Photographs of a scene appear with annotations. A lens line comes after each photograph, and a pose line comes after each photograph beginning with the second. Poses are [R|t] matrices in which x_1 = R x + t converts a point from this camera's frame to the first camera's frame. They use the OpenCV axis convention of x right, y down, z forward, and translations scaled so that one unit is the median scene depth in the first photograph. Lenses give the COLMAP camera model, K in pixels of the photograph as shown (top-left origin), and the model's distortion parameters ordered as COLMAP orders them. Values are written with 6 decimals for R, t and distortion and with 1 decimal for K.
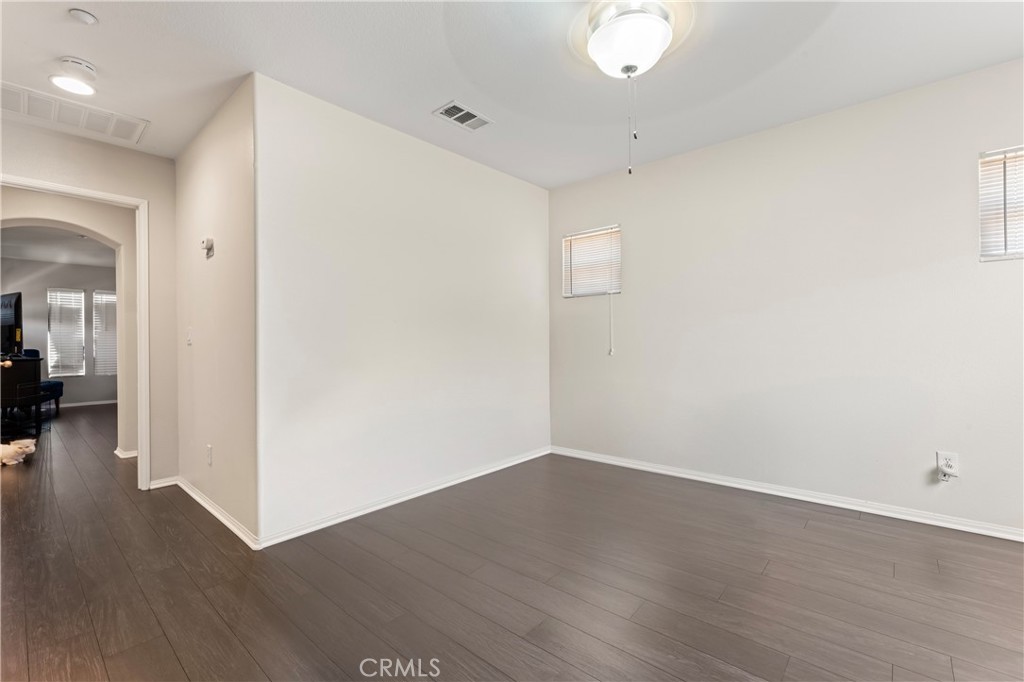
lens RADIAL K [[440.8, 0, 510.5], [0, 440.8, 340.9], [0, 0, 1]] dist [0.002401, -0.000673]
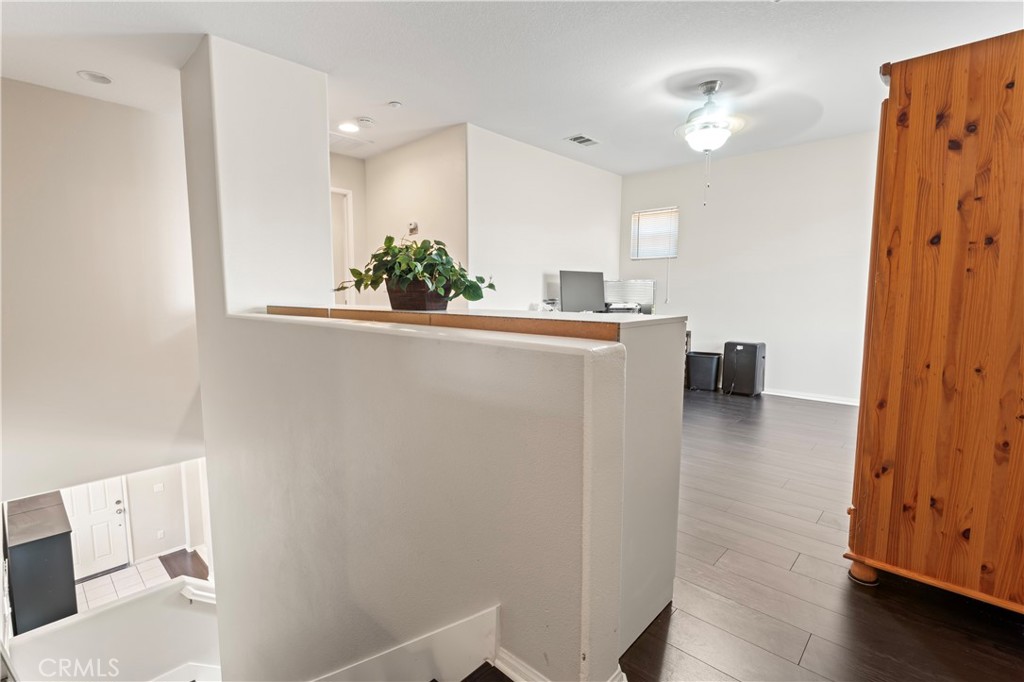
lens RADIAL K [[470.1, 0, 513.6], [0, 470.1, 340.7], [0, 0, 1]] dist [0.001653, 0.000574]
pose [[0.999672, 0.015030, -0.020732, -0.316281], [-0.012831, 0.994659, 0.102418, 0.006409], [0.022161, -0.102119, 0.994525, -0.697708]]
